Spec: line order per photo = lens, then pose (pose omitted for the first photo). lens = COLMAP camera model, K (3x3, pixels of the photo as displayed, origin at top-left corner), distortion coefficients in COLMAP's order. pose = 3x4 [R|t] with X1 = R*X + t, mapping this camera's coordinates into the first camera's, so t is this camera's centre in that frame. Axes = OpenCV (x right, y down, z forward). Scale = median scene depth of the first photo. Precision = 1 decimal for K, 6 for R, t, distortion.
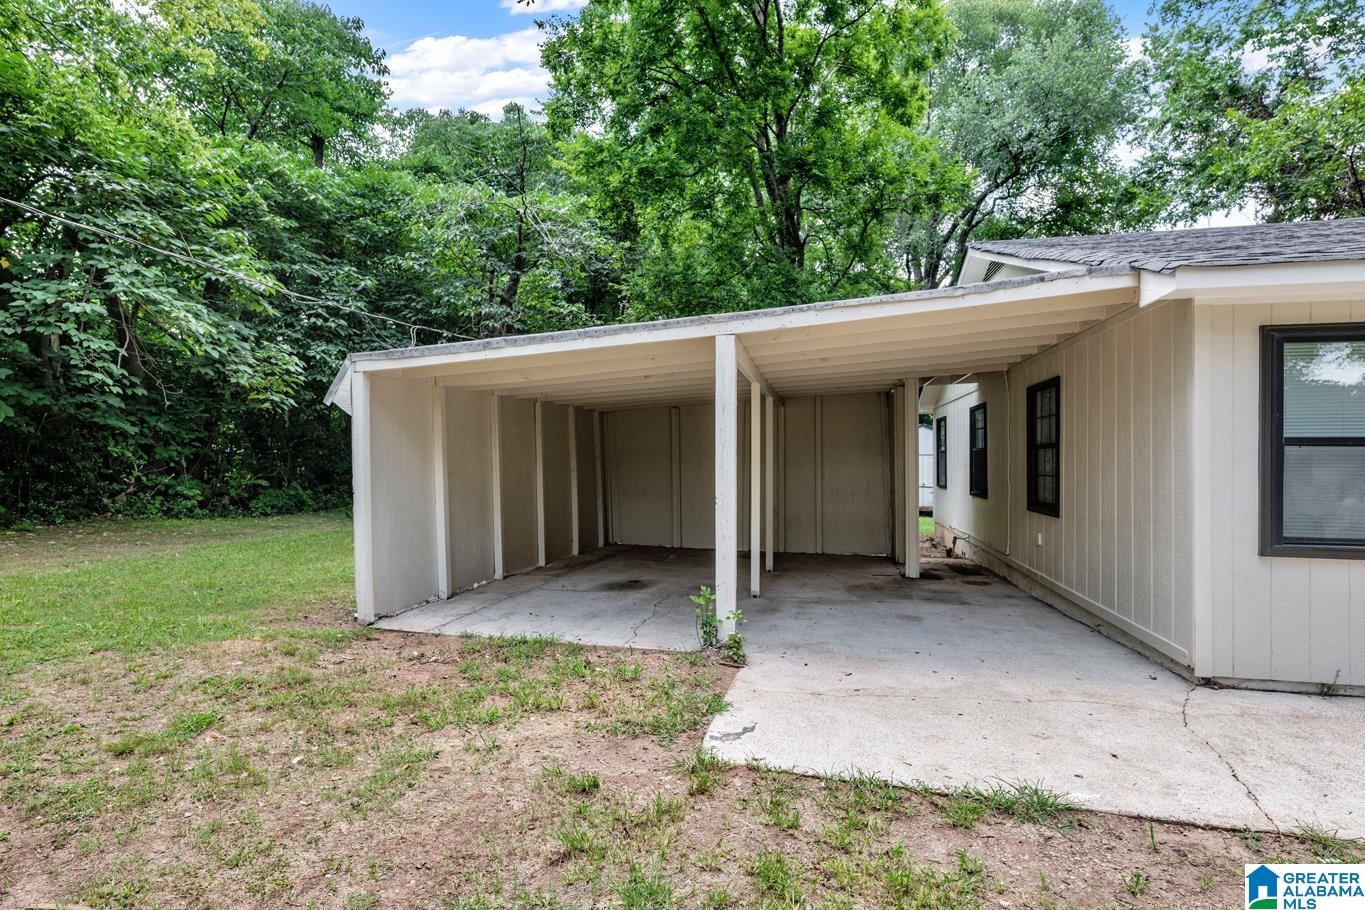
lens RADIAL K [[668.9, 0, 678.2], [0, 668.9, 458.2], [0, 0, 1]] dist [-0.001444, -0.000149]
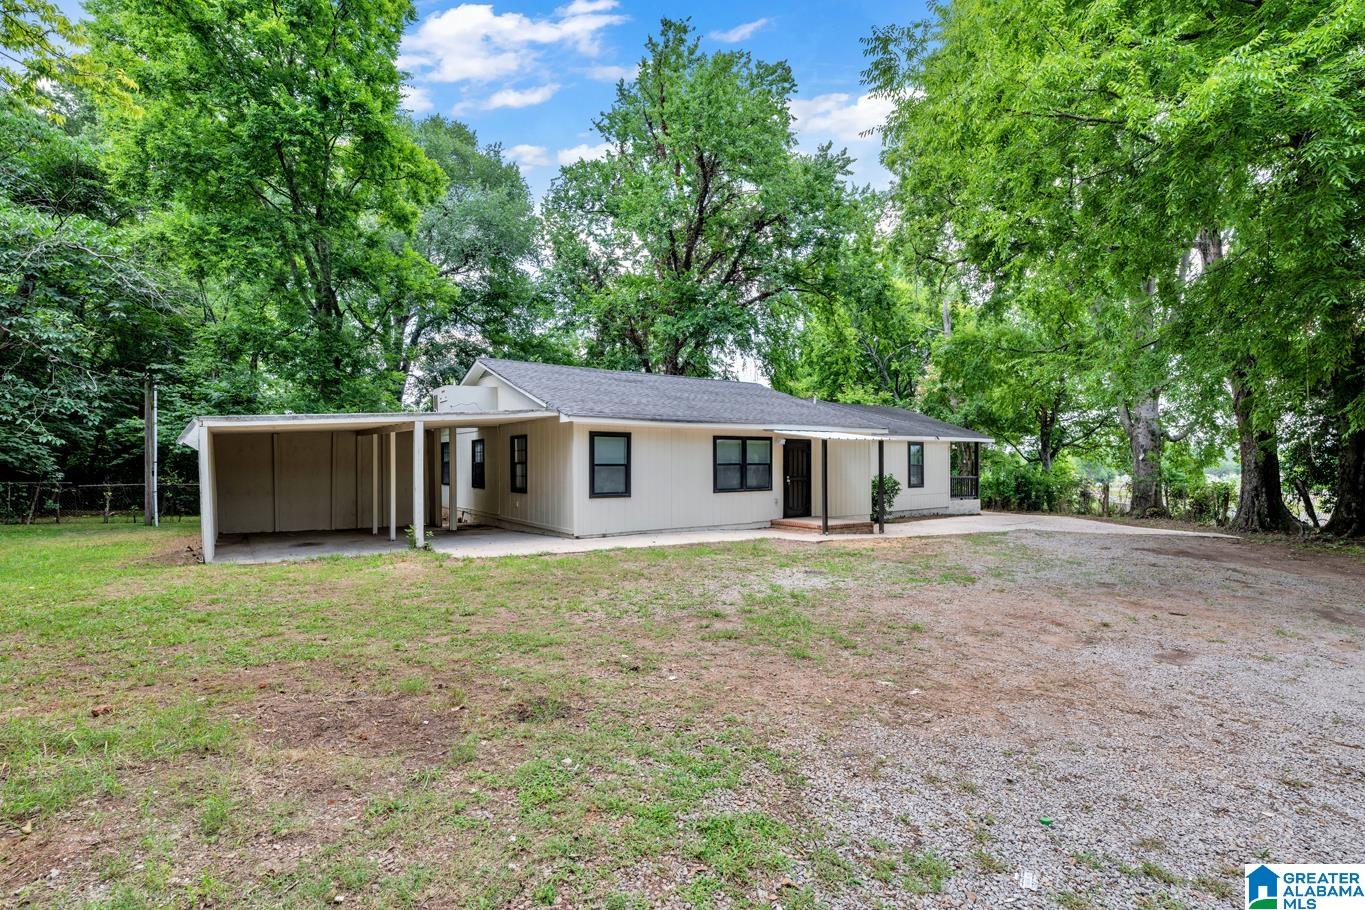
lens RADIAL K [[605.8, 0, 678.4], [0, 605.8, 459.3], [0, 0, 1]] dist [0.000516, 0.000000]
pose [[0.664022, -0.001528, 0.747712, -0.483891], [0.003130, 0.999995, -0.000736, -0.022068], [-0.747707, 0.002829, 0.664023, -0.593800]]
